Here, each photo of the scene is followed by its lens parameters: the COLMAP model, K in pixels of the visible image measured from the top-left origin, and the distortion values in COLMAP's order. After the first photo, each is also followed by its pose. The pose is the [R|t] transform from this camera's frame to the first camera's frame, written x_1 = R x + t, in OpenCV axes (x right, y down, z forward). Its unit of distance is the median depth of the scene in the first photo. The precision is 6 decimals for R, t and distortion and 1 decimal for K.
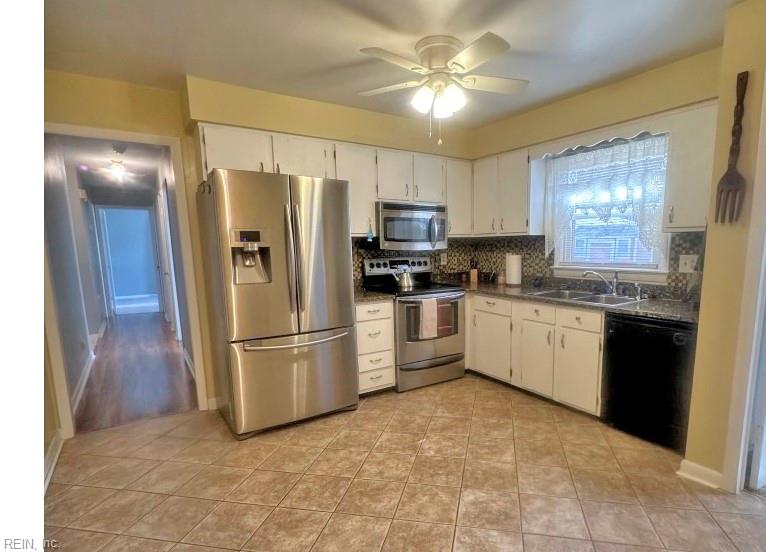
lens RADIAL K [[423.3, 0, 440.1], [0, 423.3, 311.1], [0, 0, 1]] dist [-0.004272, -0.000646]
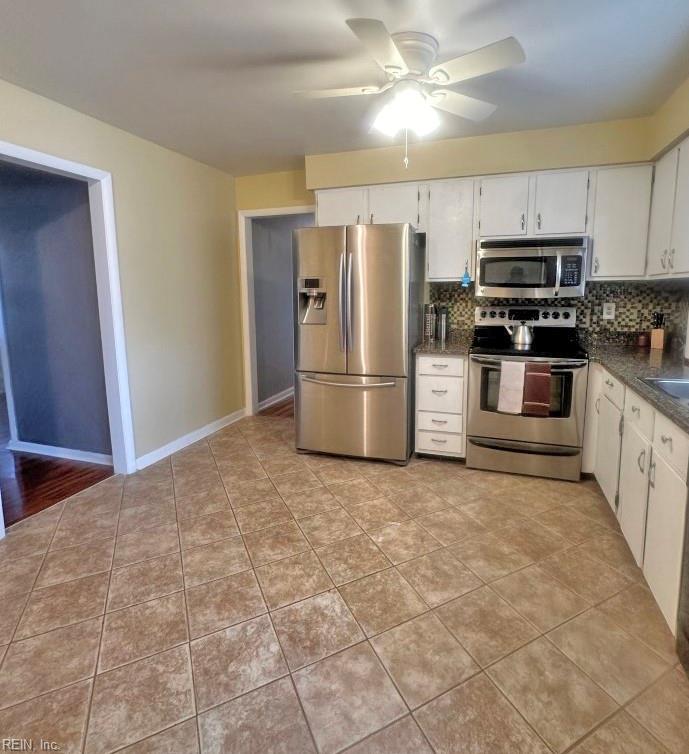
lens RADIAL K [[418.2, 0, 346.2], [0, 418.2, 346.7], [0, 0, 1]] dist [-0.002274, -0.000687]
pose [[0.567654, 0.118622, -0.814676, 0.418215], [-0.128108, 0.990238, 0.054922, -0.059523], [0.813239, 0.073190, 0.577309, 0.318958]]
